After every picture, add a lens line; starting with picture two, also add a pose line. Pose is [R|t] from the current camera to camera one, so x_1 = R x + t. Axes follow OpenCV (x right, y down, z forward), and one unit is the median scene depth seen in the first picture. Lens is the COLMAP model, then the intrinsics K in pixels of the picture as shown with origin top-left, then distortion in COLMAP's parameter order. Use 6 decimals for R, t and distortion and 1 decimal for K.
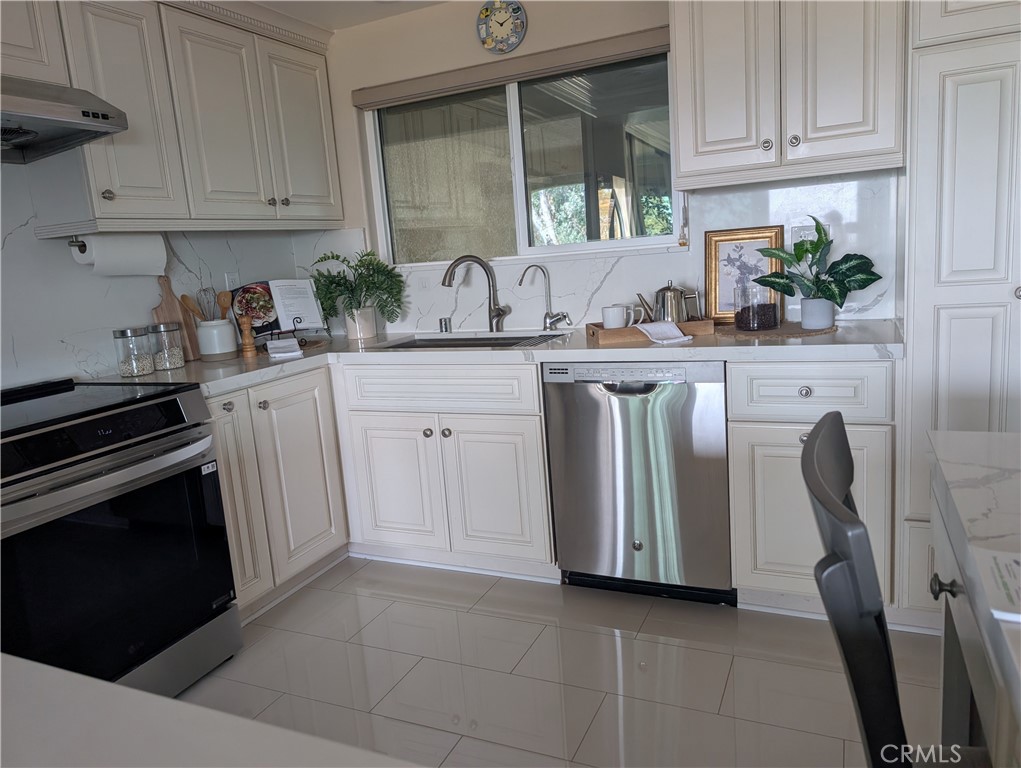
lens RADIAL K [[727.1, 0, 510.5], [0, 727.1, 384.0], [0, 0, 1]] dist [0.012410, 0.000562]
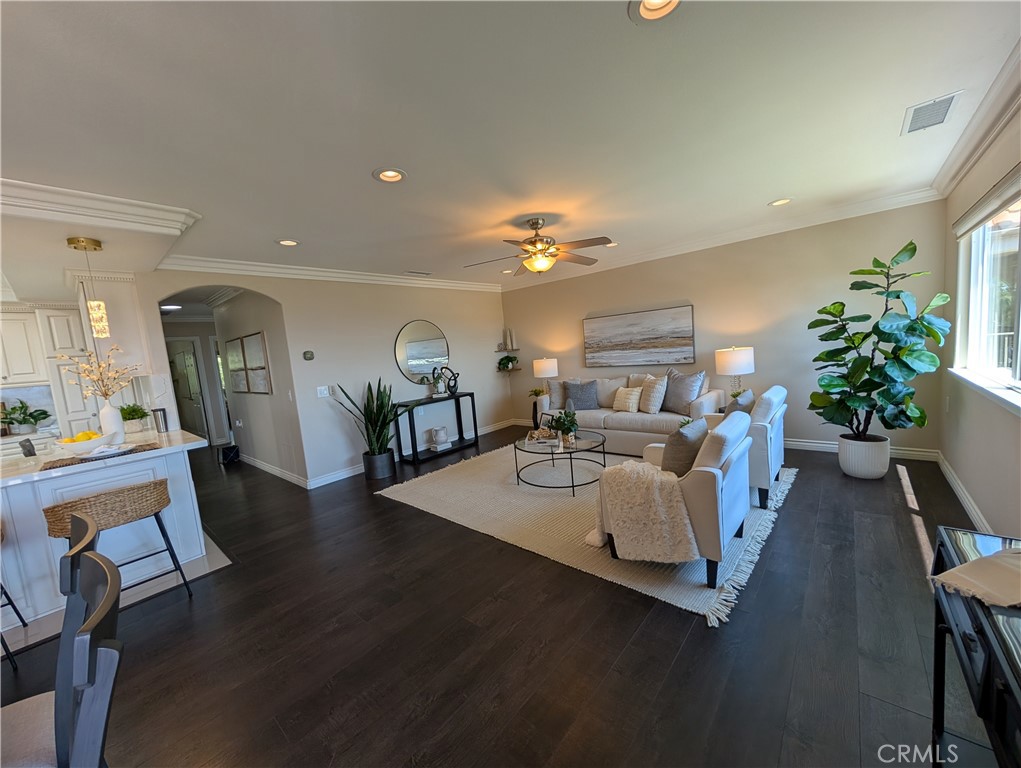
lens RADIAL K [[386.5, 0, 513.1], [0, 386.5, 387.9], [0, 0, 1]] dist [-0.002246, 0.000268]
pose [[0.280280, -0.043604, 0.958927, -0.565047], [0.229964, 0.972928, -0.022974, 0.246775], [-0.931965, 0.226958, 0.282720, -1.437725]]
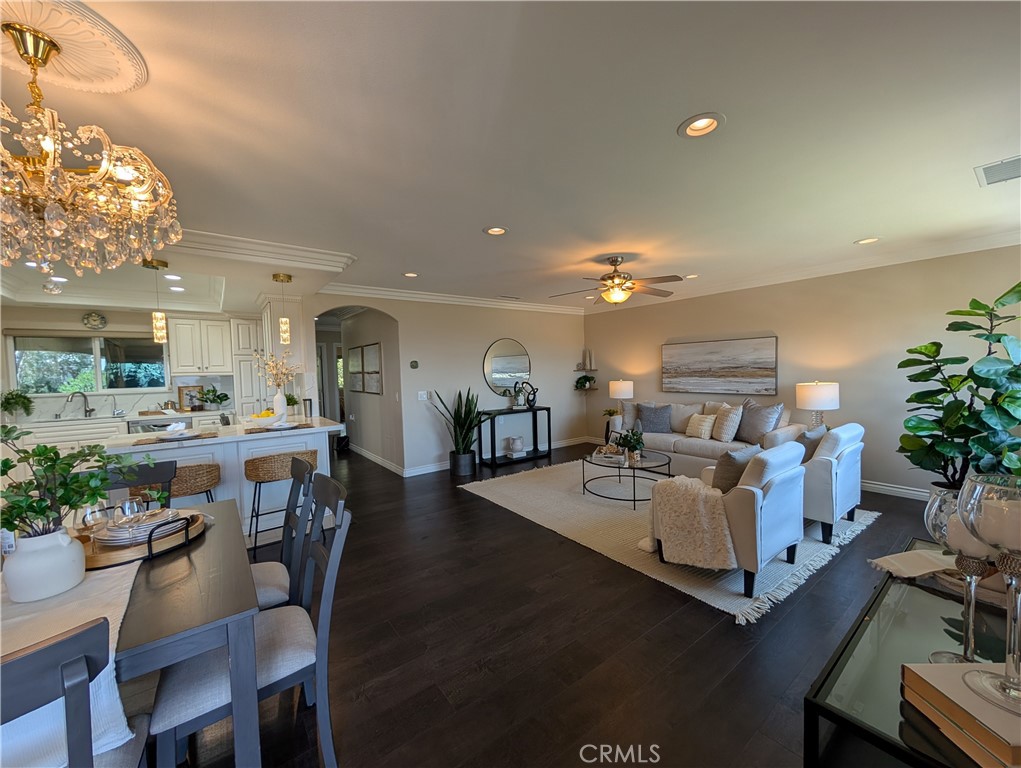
lens RADIAL K [[395.7, 0, 511.7], [0, 395.7, 388.9], [0, 0, 1]] dist [-0.002260, -0.000062]
pose [[0.471757, 0.023740, 0.881409, -0.764030], [0.142087, 0.984526, -0.102567, 0.272738], [-0.870205, 0.173624, 0.461084, -1.529738]]
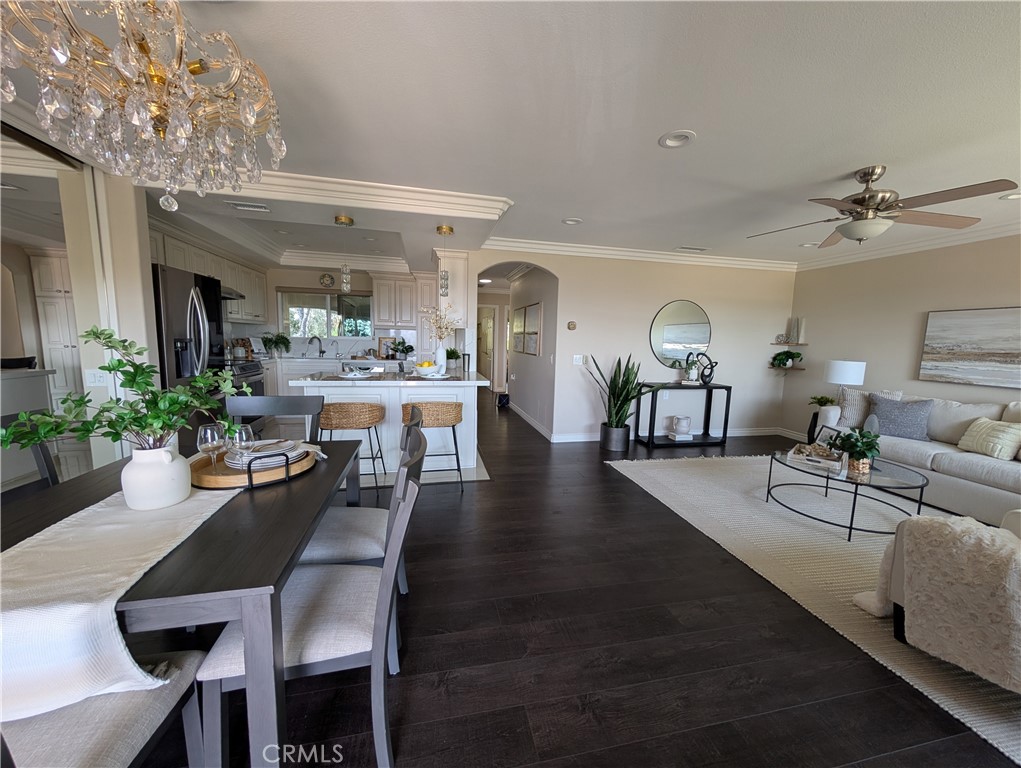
lens RADIAL K [[386.5, 0, 513.1], [0, 386.5, 387.9], [0, 0, 1]] dist [-0.002246, 0.000268]
pose [[0.789733, 0.024727, 0.612952, -0.563983], [0.016360, 0.997983, -0.061338, 0.277289], [-0.613232, 0.058469, 0.787736, -1.450012]]
